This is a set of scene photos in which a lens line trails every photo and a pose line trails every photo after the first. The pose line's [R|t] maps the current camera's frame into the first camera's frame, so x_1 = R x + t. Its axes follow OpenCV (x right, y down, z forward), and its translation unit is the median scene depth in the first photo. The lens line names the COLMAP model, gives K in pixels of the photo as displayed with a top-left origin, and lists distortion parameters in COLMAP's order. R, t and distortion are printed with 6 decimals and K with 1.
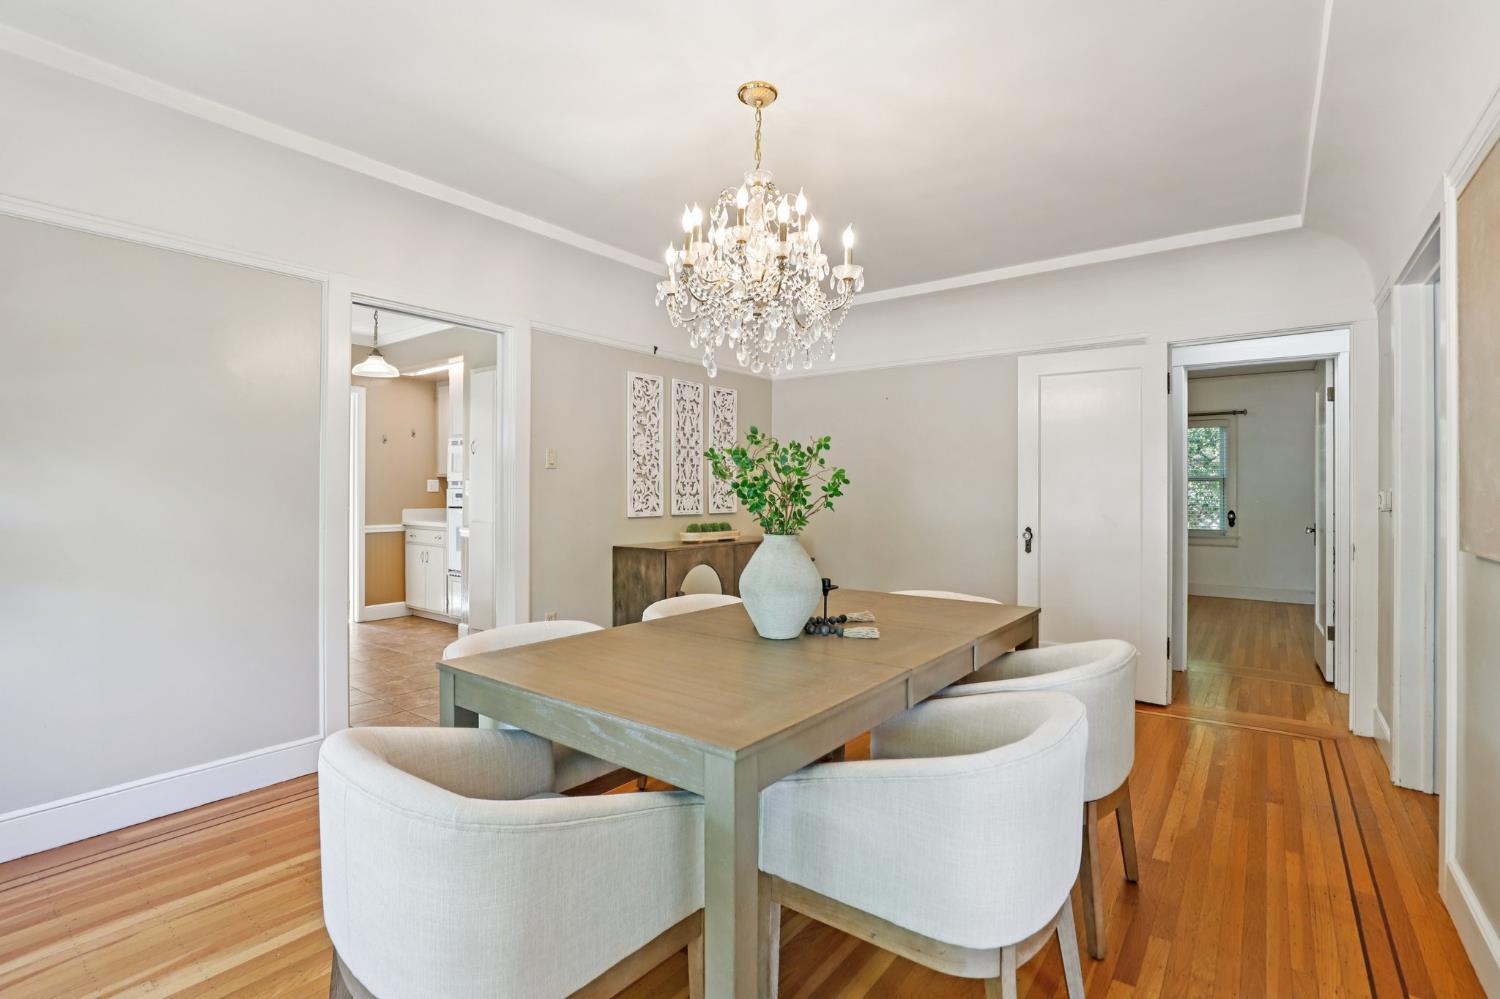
lens RADIAL K [[699.9, 0, 742.3], [0, 699.9, 488.4], [0, 0, 1]] dist [-0.034092, 0.006168]
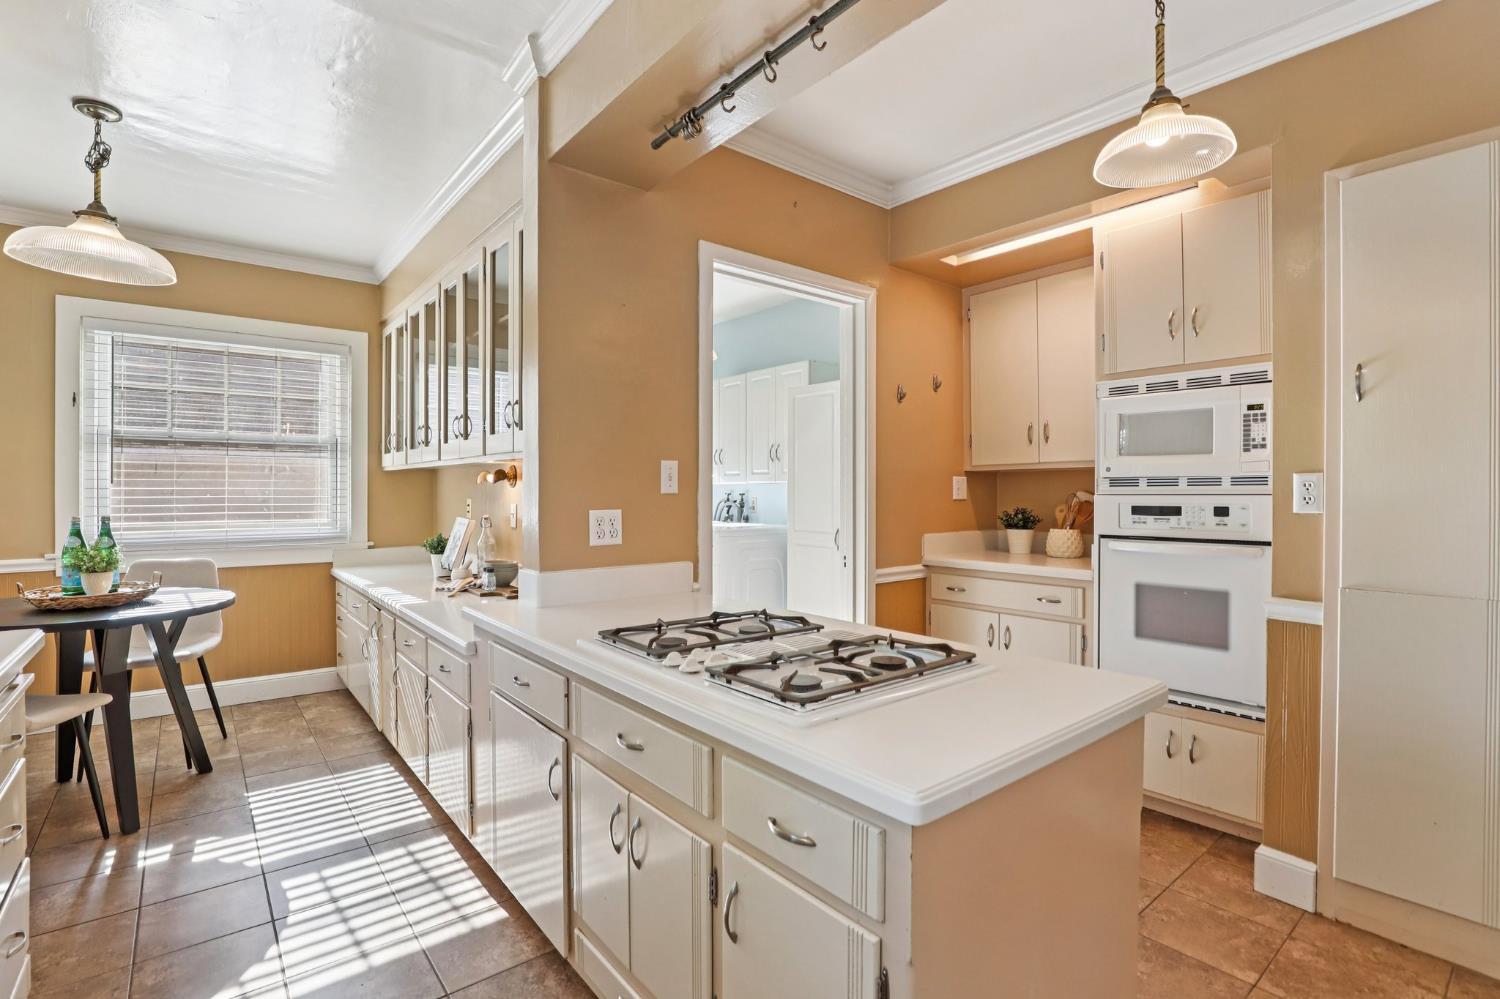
lens RADIAL K [[711.2, 0, 750.0], [0, 711.2, 499.5], [0, 0, 1]] dist [-0.011546, 0.000268]
pose [[0.972433, -0.001666, -0.233176, -0.527047], [0.004726, 0.999910, 0.012563, -0.003192], [0.233134, -0.013319, 0.972353, 0.501691]]
